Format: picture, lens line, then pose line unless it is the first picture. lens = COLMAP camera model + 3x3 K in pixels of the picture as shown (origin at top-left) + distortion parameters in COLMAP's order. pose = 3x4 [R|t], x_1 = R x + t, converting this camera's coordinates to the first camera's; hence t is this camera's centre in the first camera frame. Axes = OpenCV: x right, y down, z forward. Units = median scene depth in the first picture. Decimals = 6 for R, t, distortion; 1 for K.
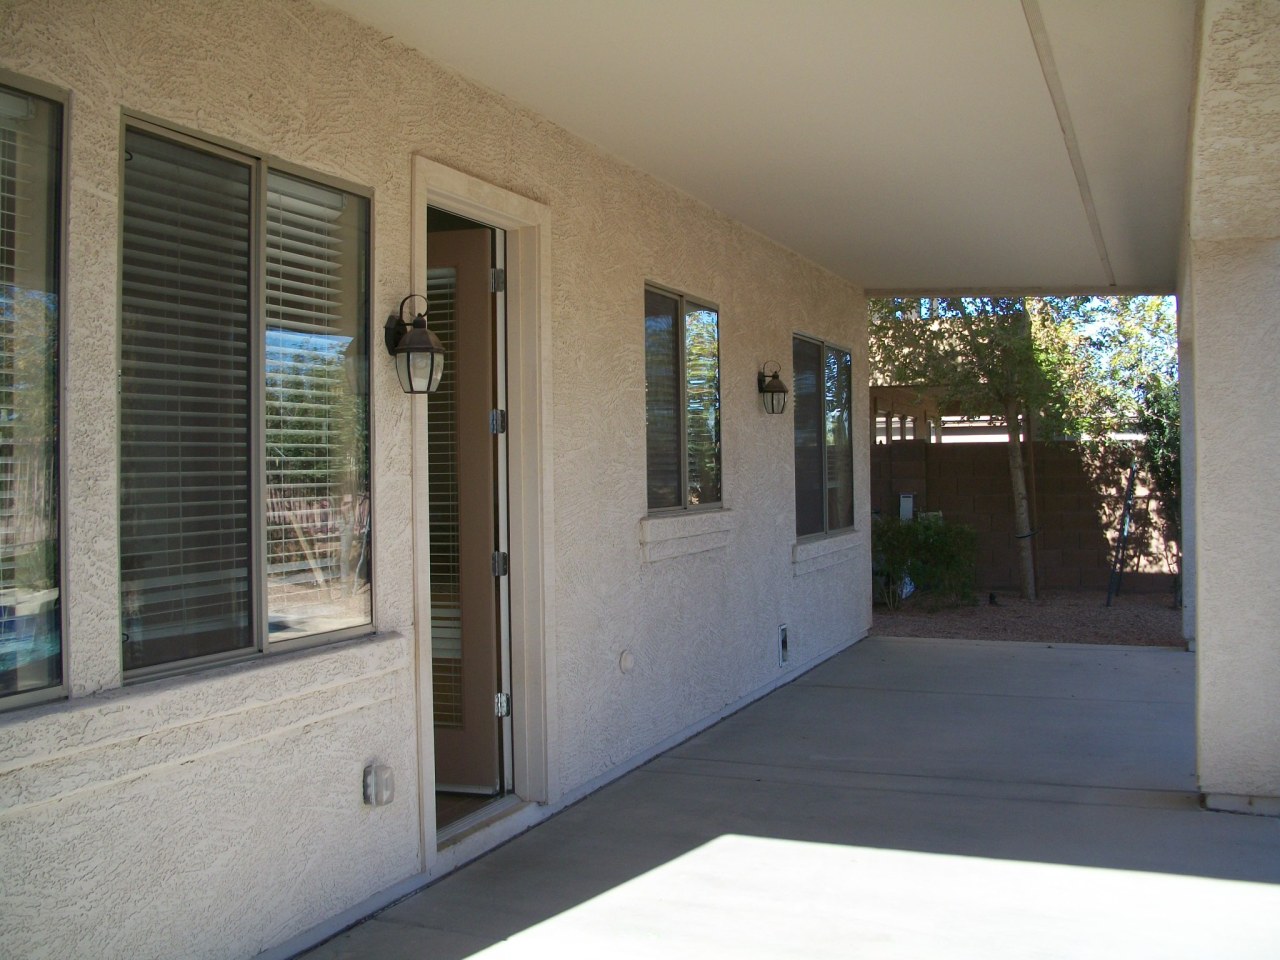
lens RADIAL K [[1348.9, 0, 640.0], [0, 1348.9, 480.0], [0, 0, 1]] dist [-0.155065, 0.021007]
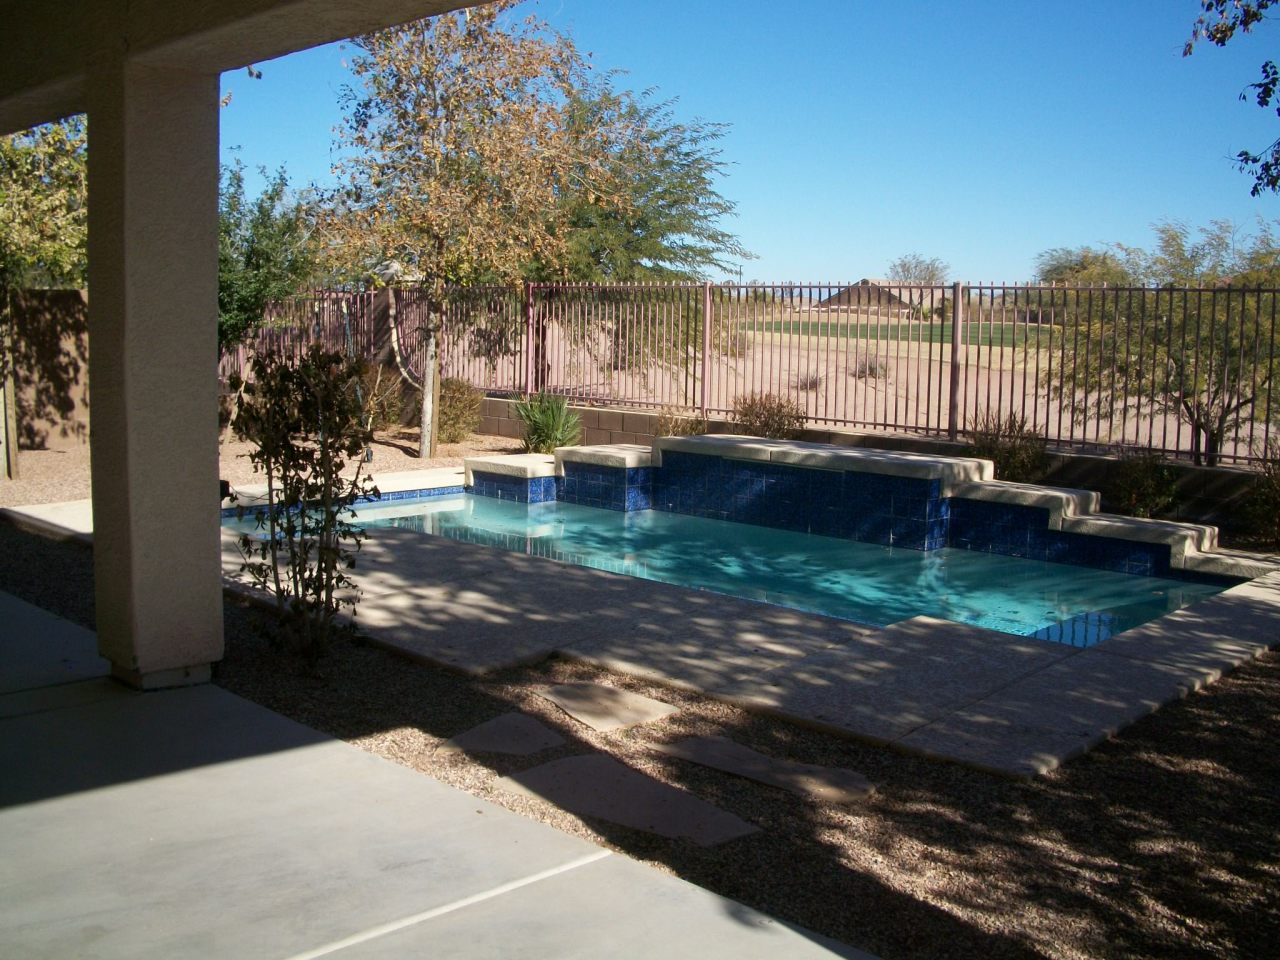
lens RADIAL K [[1348.9, 0, 640.0], [0, 1348.9, 480.0], [0, 0, 1]] dist [-0.155065, 0.021007]
pose [[0.386348, -0.098284, 0.917101, -0.274705], [-0.005603, 0.994038, 0.108889, 0.000364], [-0.922336, -0.047208, 0.383494, 0.326681]]
